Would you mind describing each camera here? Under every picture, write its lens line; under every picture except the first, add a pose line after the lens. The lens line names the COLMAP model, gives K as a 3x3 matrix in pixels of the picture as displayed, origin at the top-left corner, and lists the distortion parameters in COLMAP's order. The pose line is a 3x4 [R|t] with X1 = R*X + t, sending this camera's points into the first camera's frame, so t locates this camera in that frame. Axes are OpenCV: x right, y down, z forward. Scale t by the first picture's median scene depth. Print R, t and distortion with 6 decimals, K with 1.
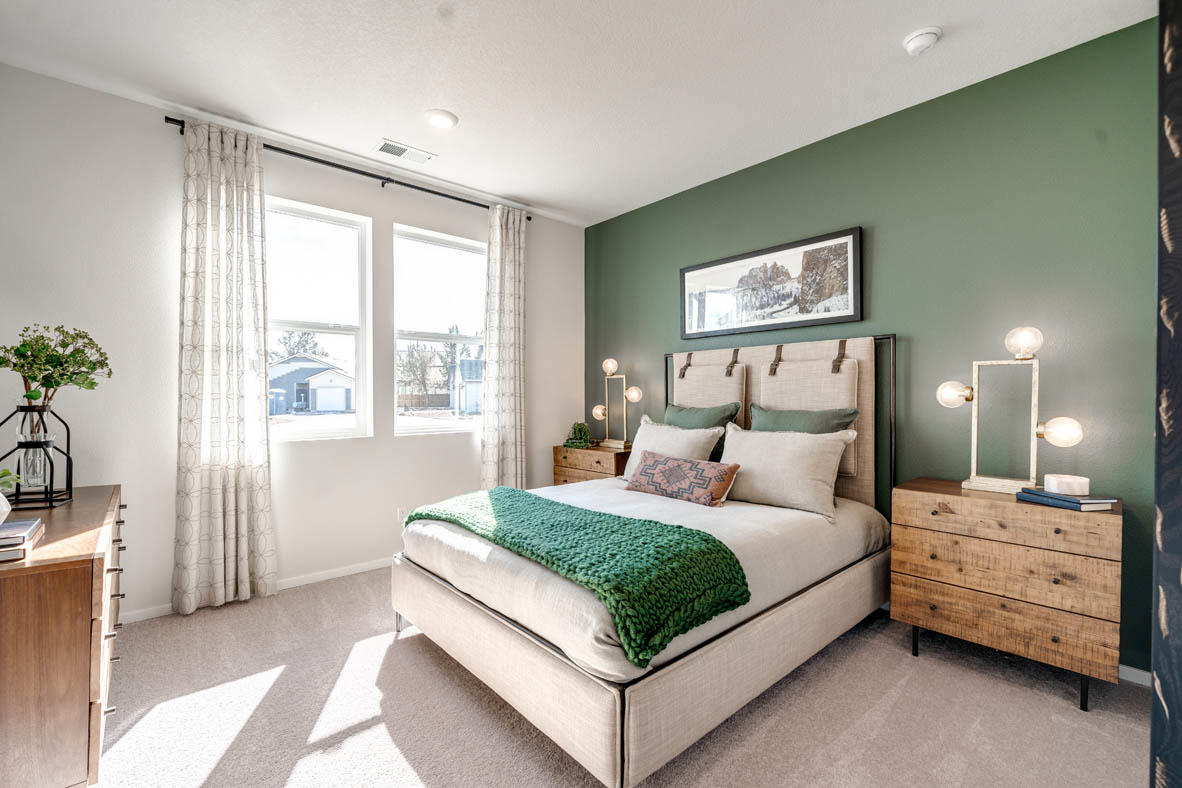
lens RADIAL K [[511.9, 0, 589.6], [0, 511.9, 395.9], [0, 0, 1]] dist [0.001069, 0.000202]
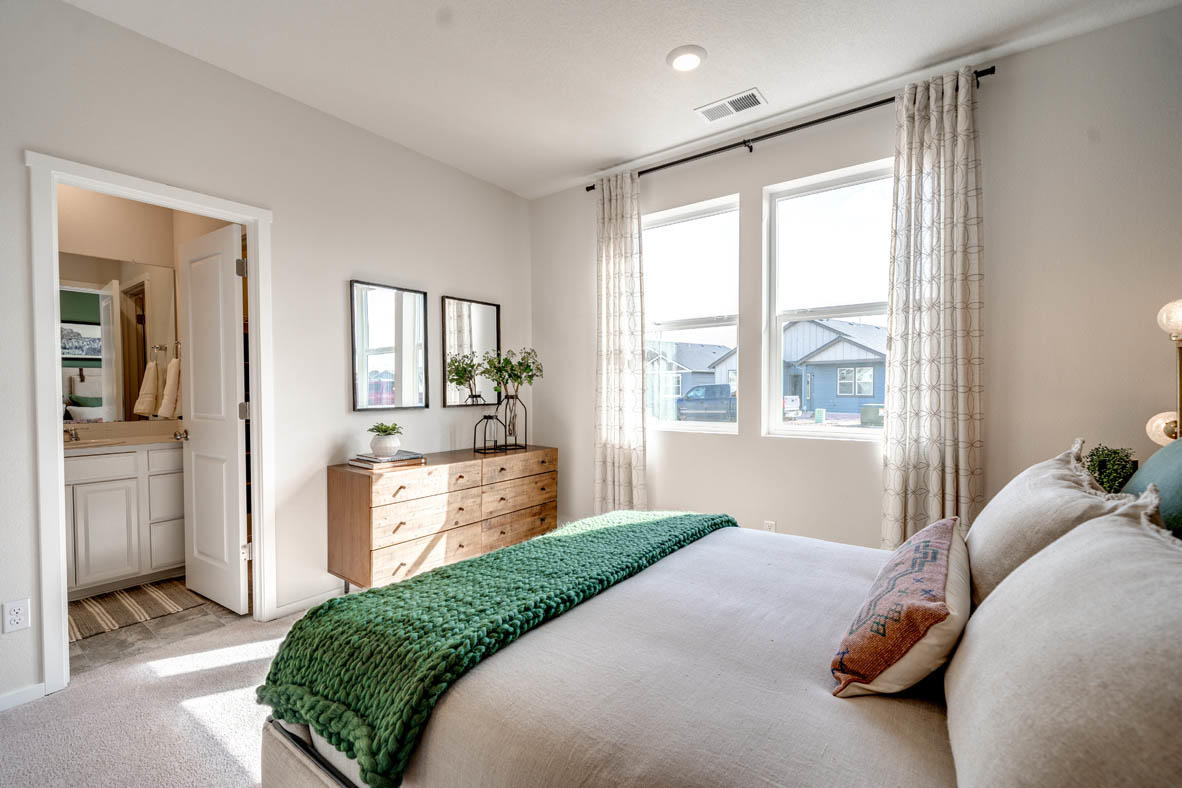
lens RADIAL K [[511.9, 0, 589.3], [0, 511.9, 392.7], [0, 0, 1]] dist [0.001069, 0.000202]
pose [[0.204938, 0.021021, -0.978549, 0.481671], [0.007590, 0.999705, 0.023065, -0.020307], [0.978745, -0.012154, 0.204718, 0.641776]]
